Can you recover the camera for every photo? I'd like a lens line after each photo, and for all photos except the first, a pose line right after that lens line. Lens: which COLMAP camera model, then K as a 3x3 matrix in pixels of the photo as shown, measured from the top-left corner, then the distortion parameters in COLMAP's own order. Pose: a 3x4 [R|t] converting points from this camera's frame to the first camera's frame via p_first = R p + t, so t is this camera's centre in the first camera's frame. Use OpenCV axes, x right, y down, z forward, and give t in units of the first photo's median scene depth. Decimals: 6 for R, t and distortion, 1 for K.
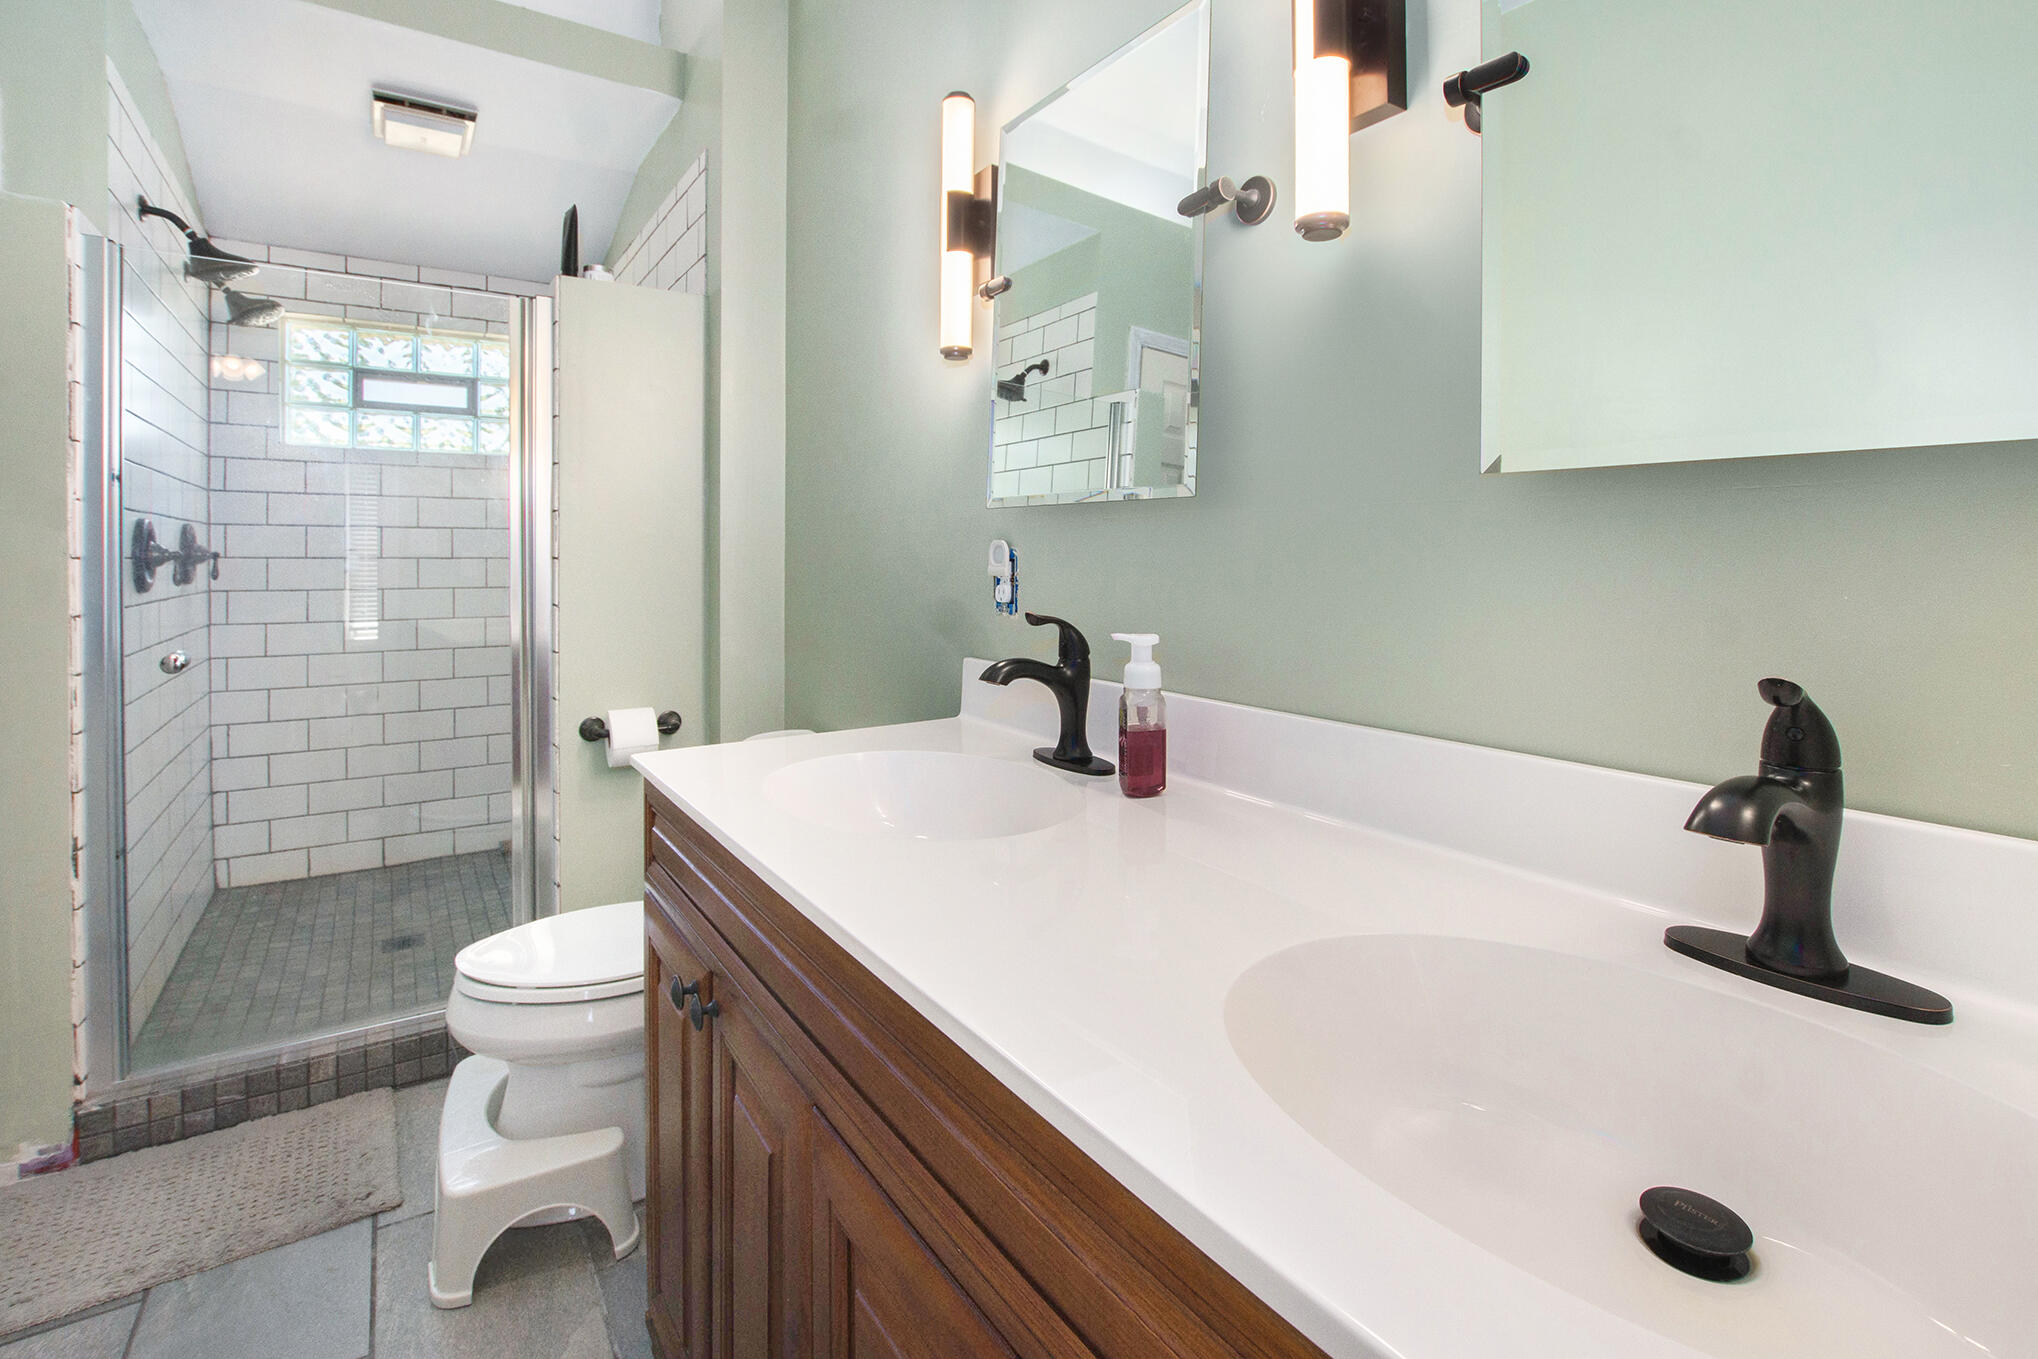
lens RADIAL K [[941.3, 0, 1003.4], [0, 941.3, 572.1], [0, 0, 1]] dist [-0.012399, 0.000413]
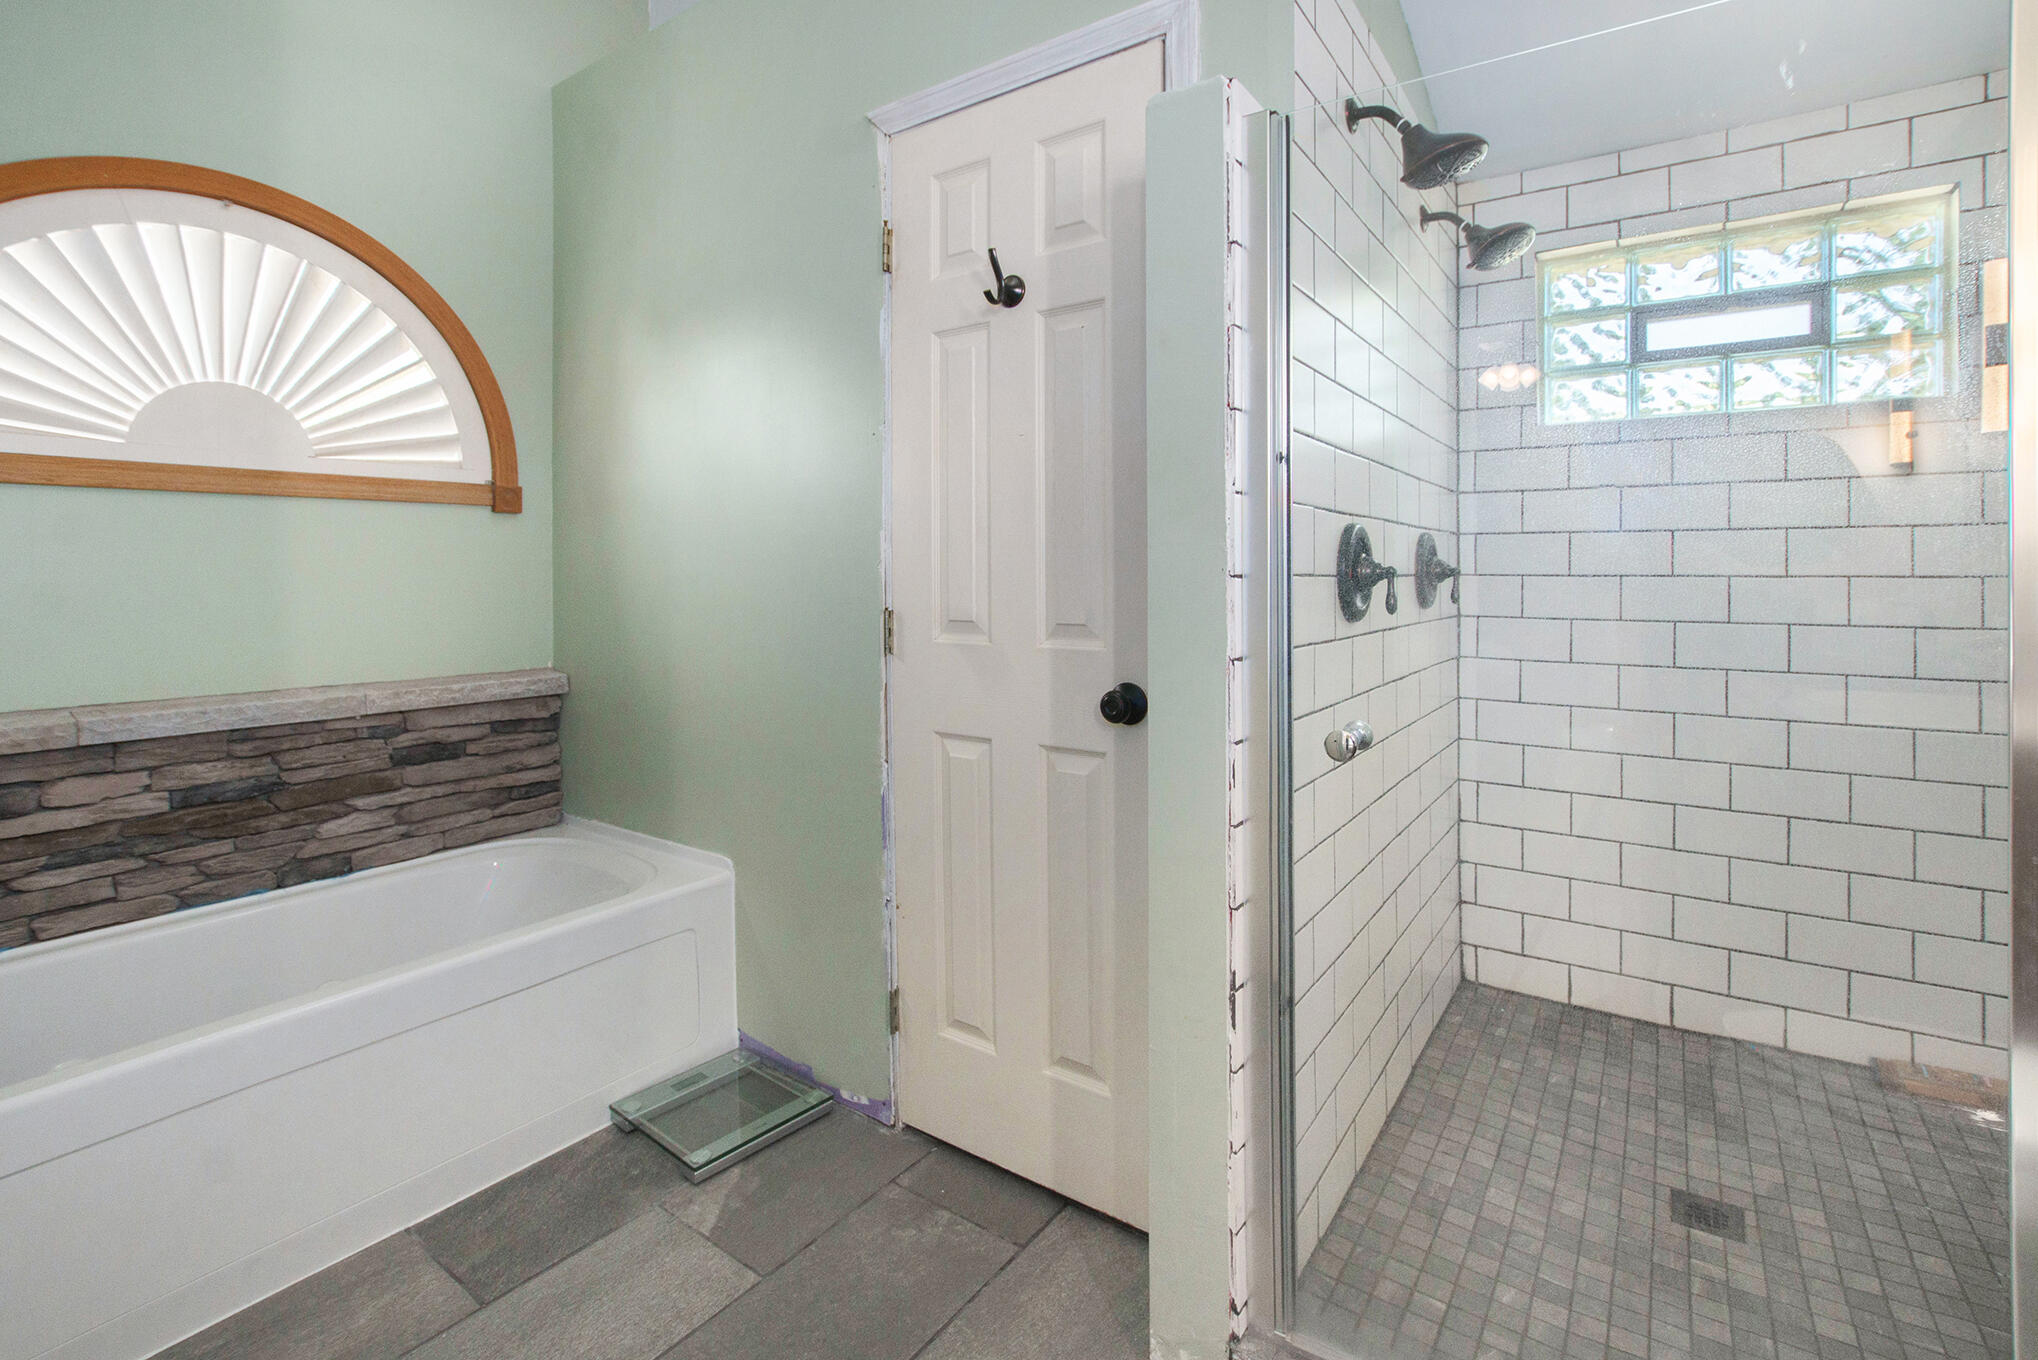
lens RADIAL K [[941.3, 0, 1003.4], [0, 941.3, 572.6], [0, 0, 1]] dist [-0.012399, 0.000413]
pose [[0.360456, -0.006681, -0.932752, -0.239713], [-0.009186, 0.999900, -0.010712, -0.005179], [0.932731, 0.012430, 0.360359, 0.350333]]
